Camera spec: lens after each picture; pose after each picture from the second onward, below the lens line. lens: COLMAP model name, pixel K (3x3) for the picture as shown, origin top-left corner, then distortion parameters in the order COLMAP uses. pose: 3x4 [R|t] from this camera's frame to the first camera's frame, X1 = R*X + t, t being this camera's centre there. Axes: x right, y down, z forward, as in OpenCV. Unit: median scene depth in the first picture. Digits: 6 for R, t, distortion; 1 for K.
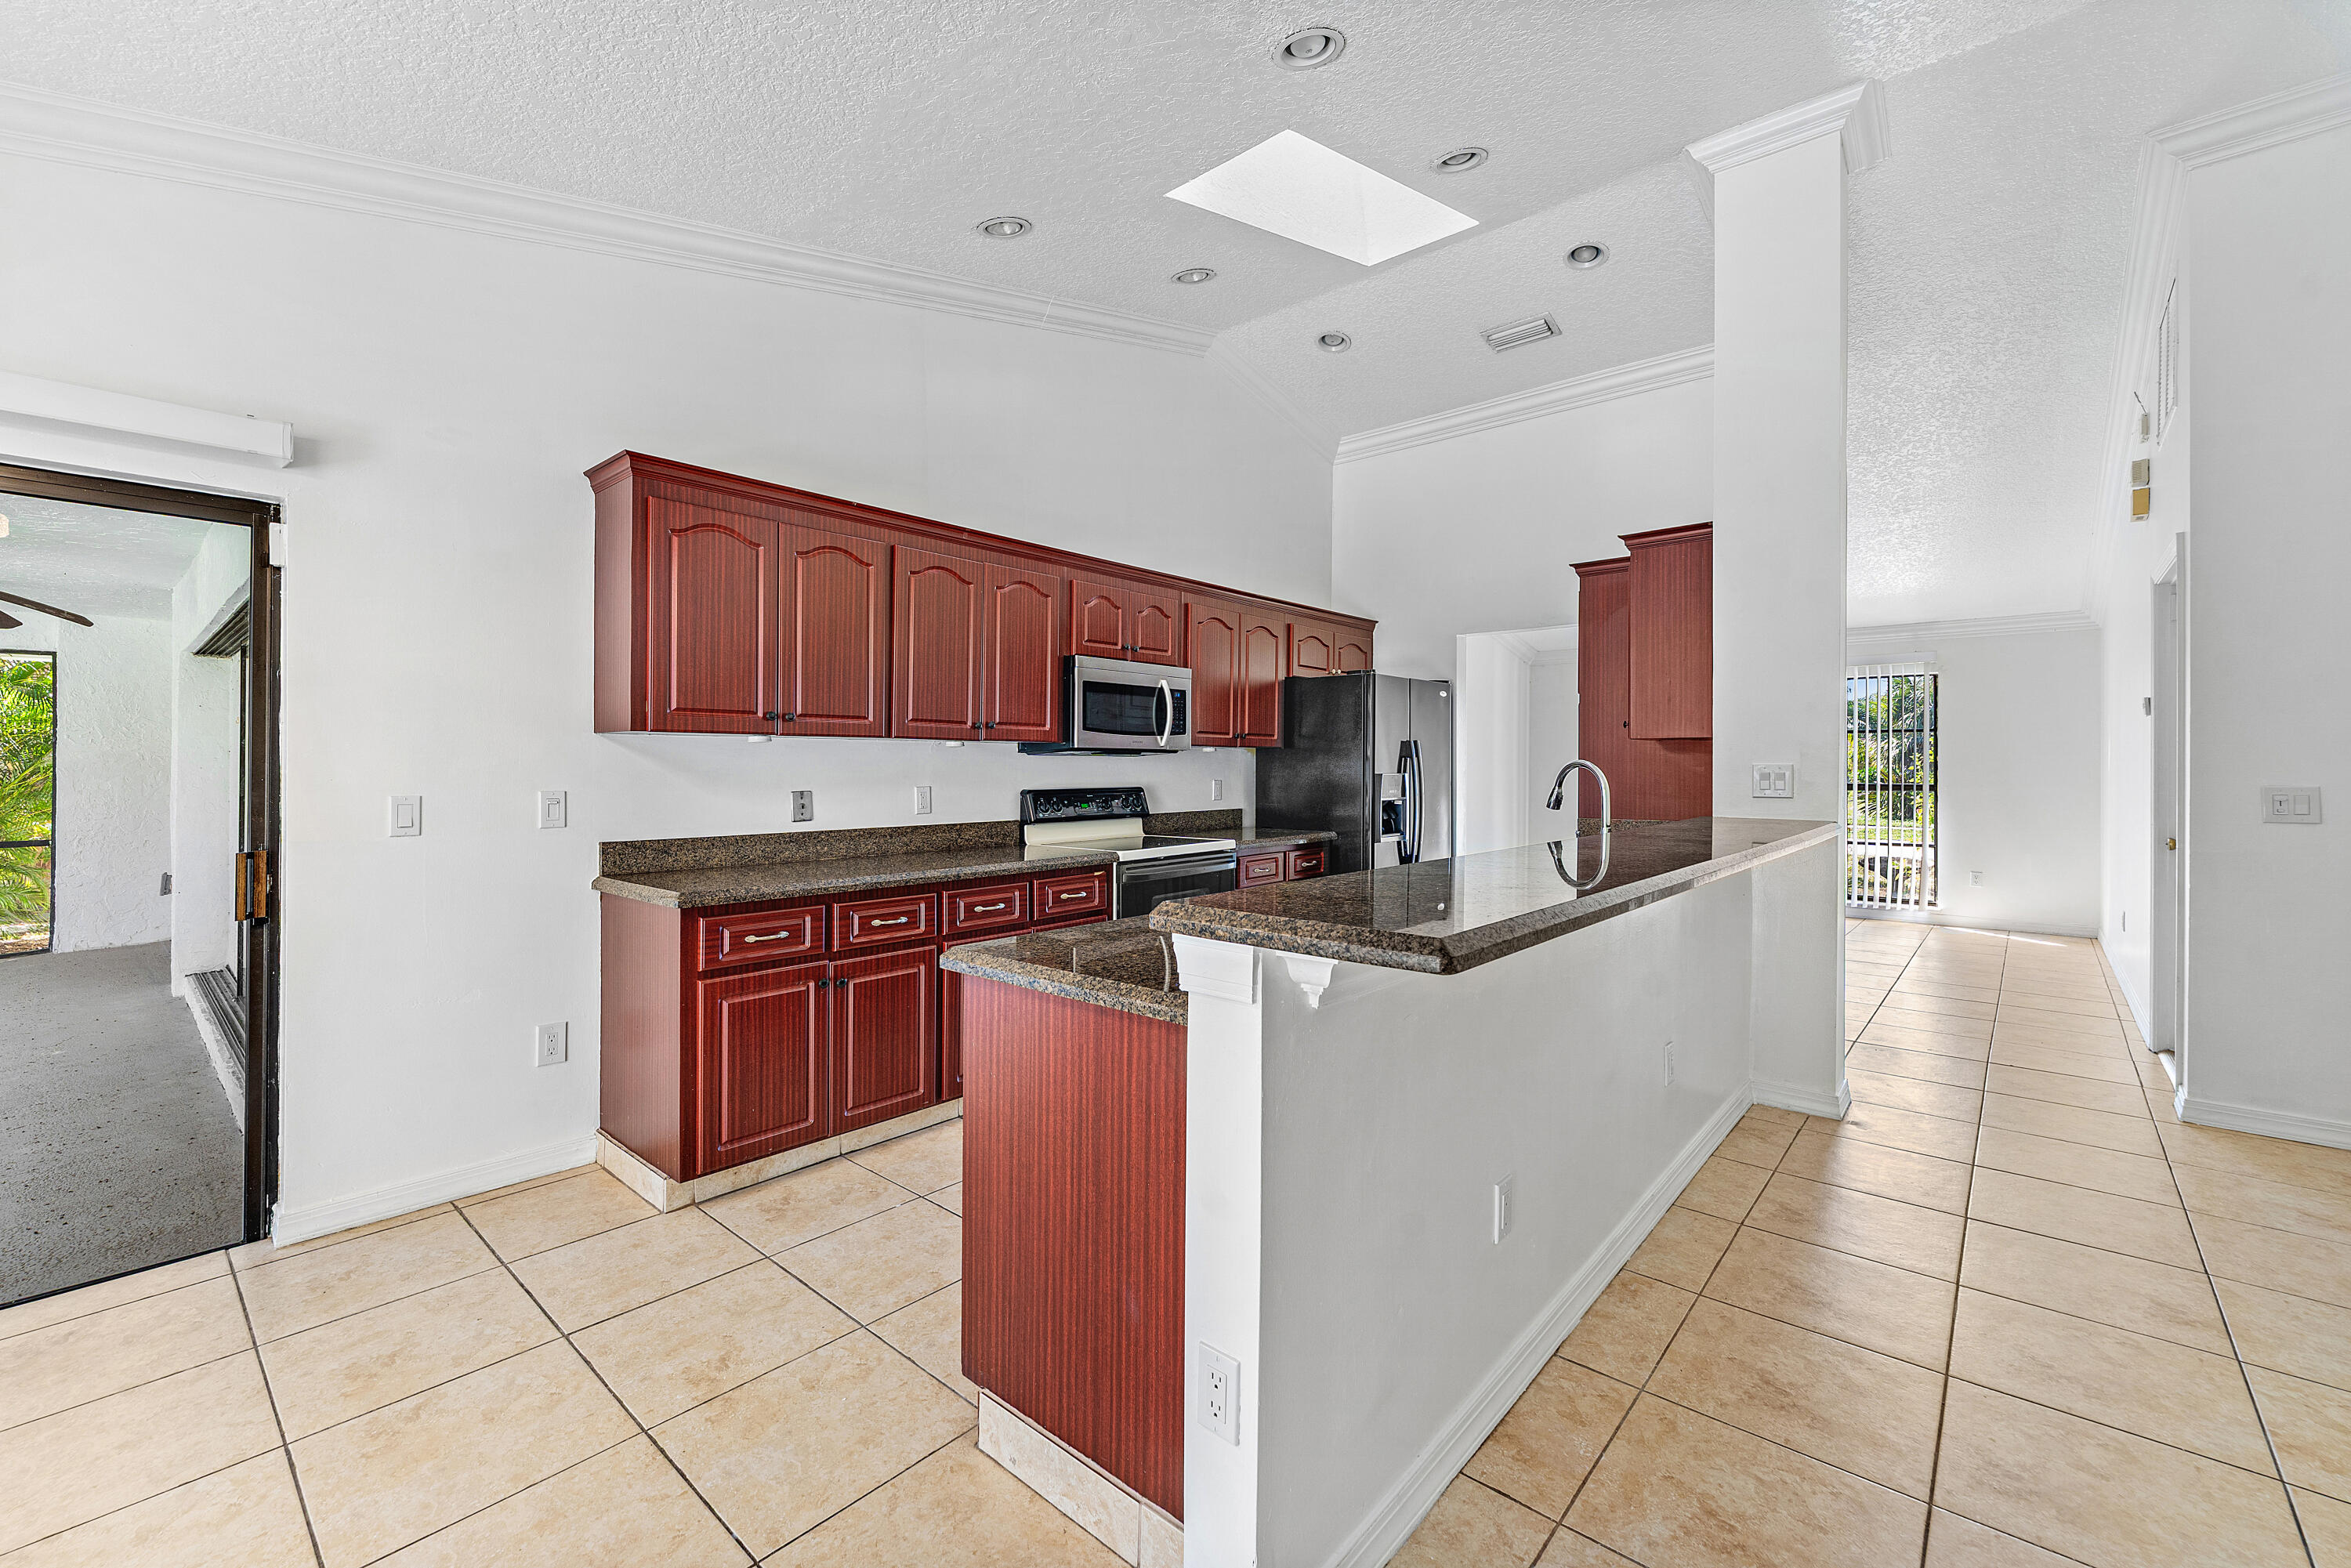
lens RADIAL K [[963.0, 0, 1170.1], [0, 963.0, 769.3], [0, 0, 1]] dist [-0.003926, -0.000395]
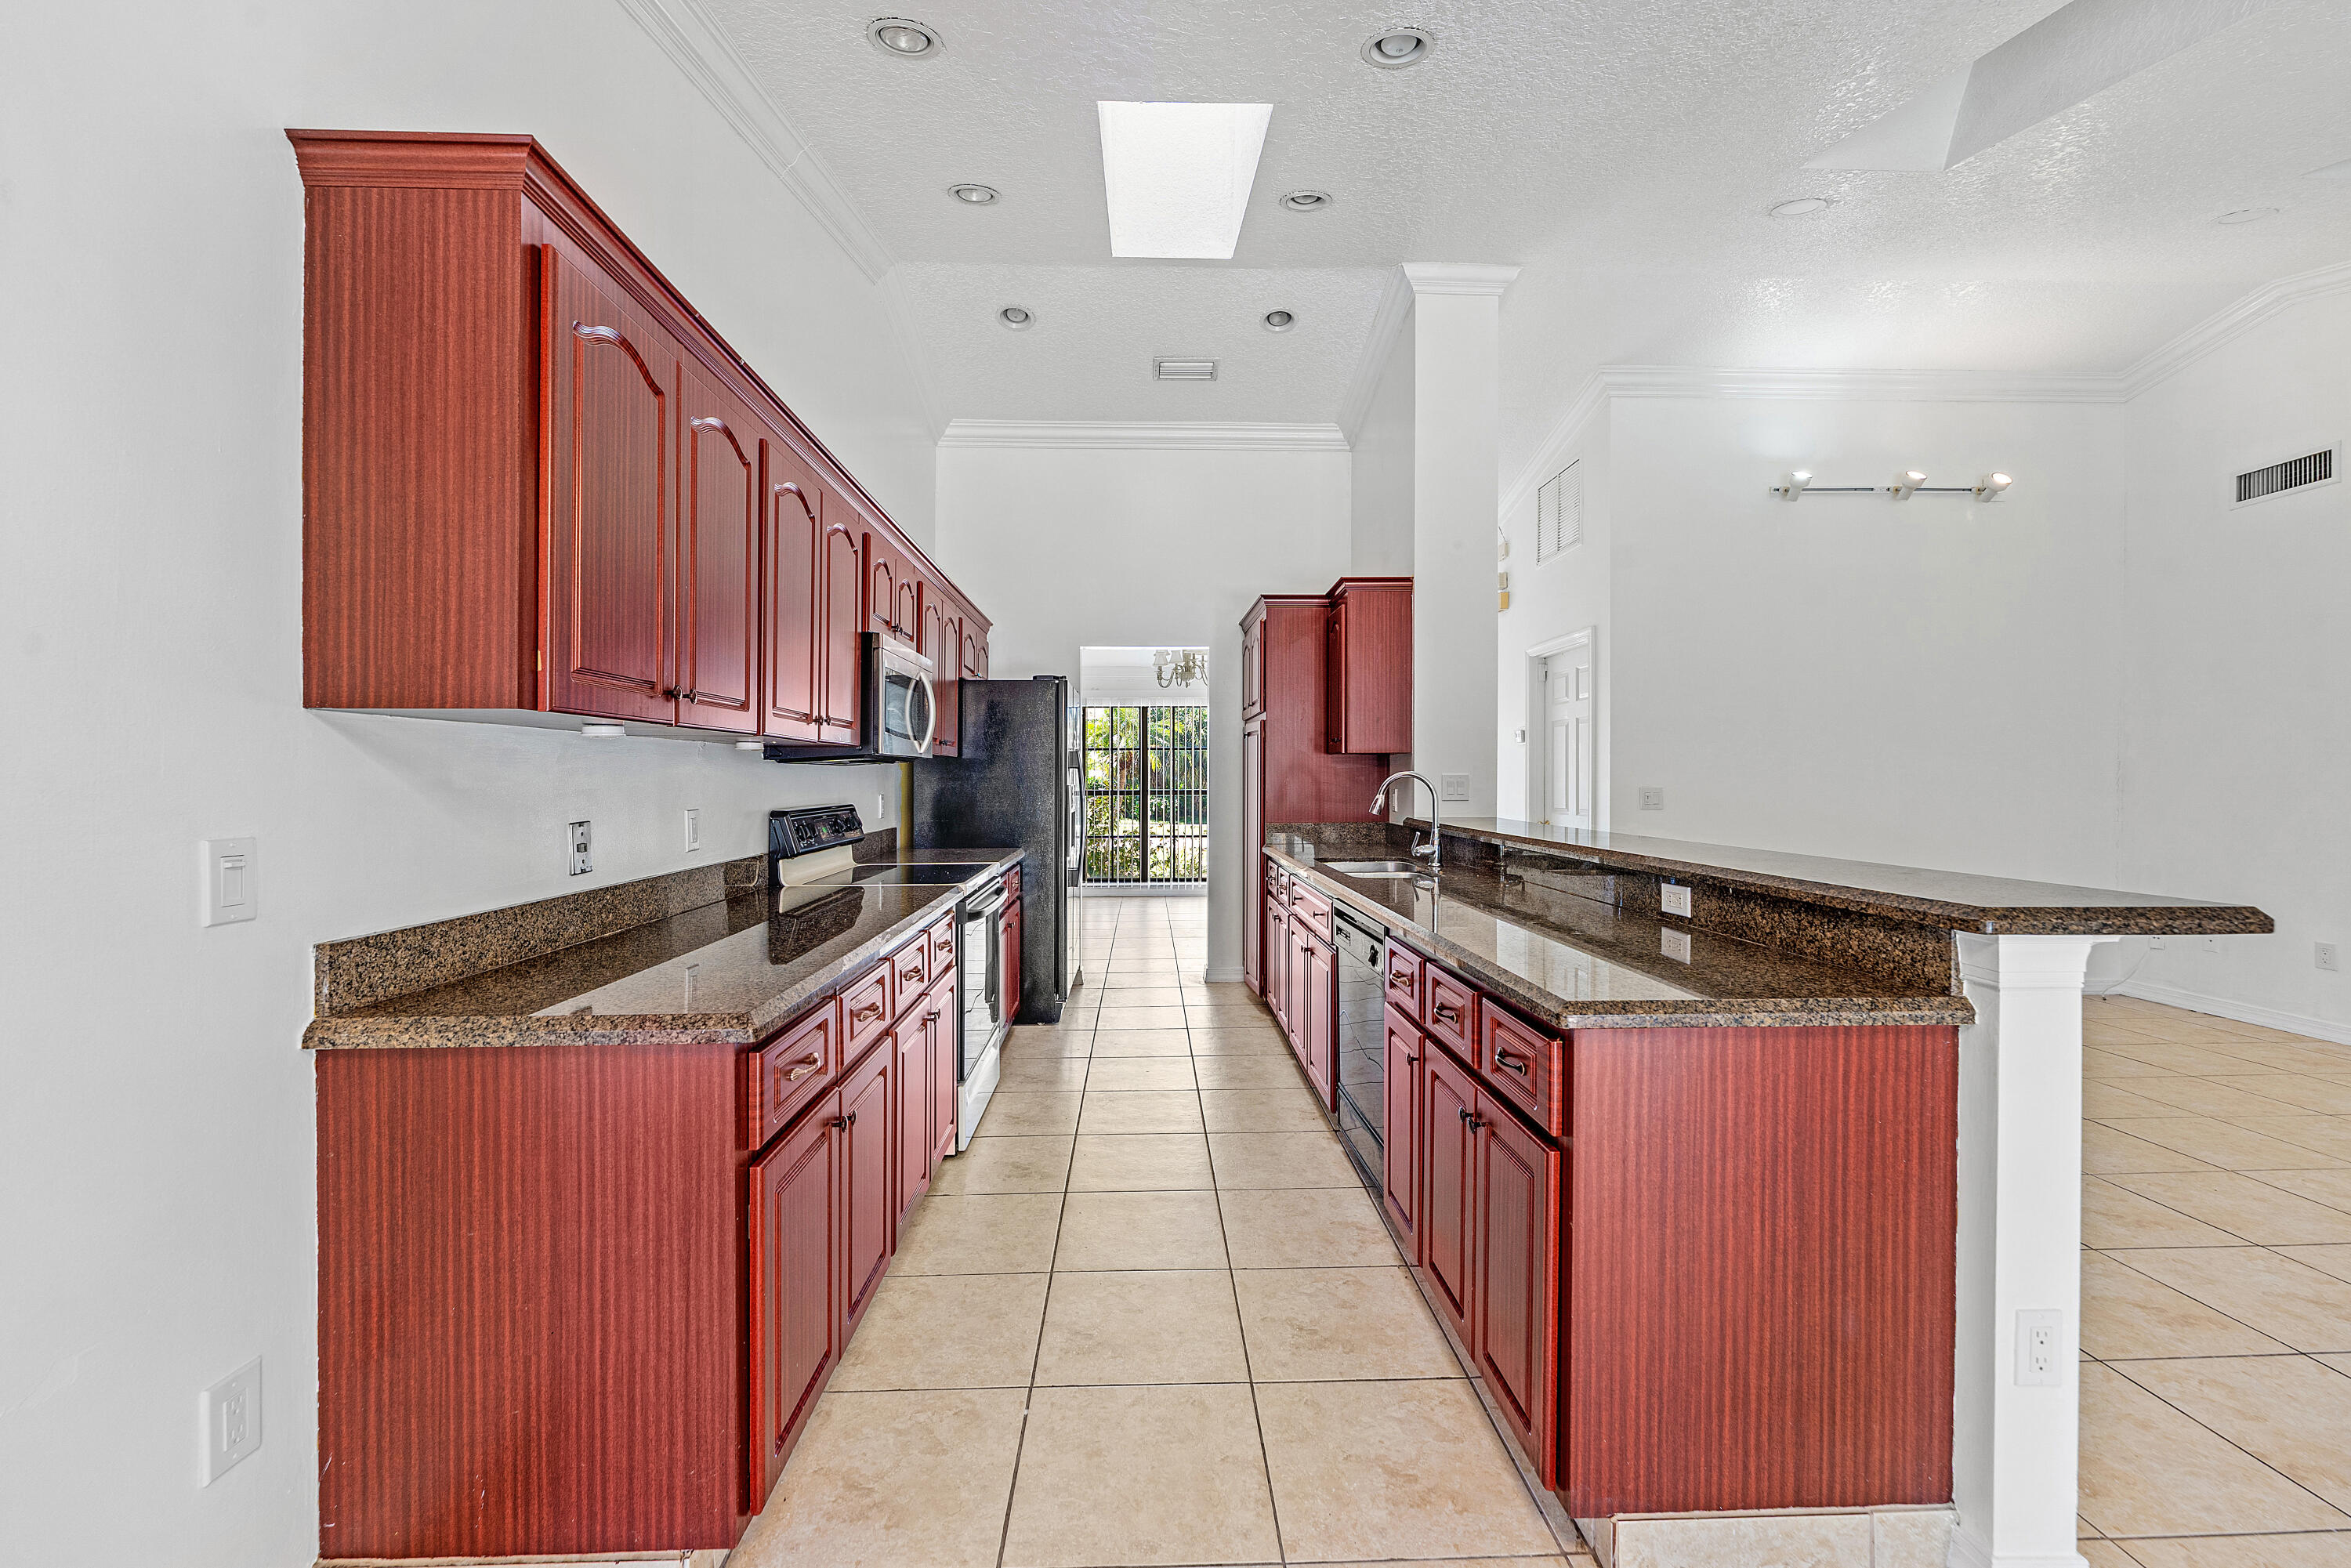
lens RADIAL K [[963.0, 0, 1171.4], [0, 963.0, 784.2], [0, 0, 1]] dist [-0.003926, -0.000395]
pose [[0.726699, -0.007176, 0.686918, -0.667969], [0.003463, 0.999971, 0.006783, -0.002992], [-0.686947, -0.002550, 0.726703, 0.417835]]
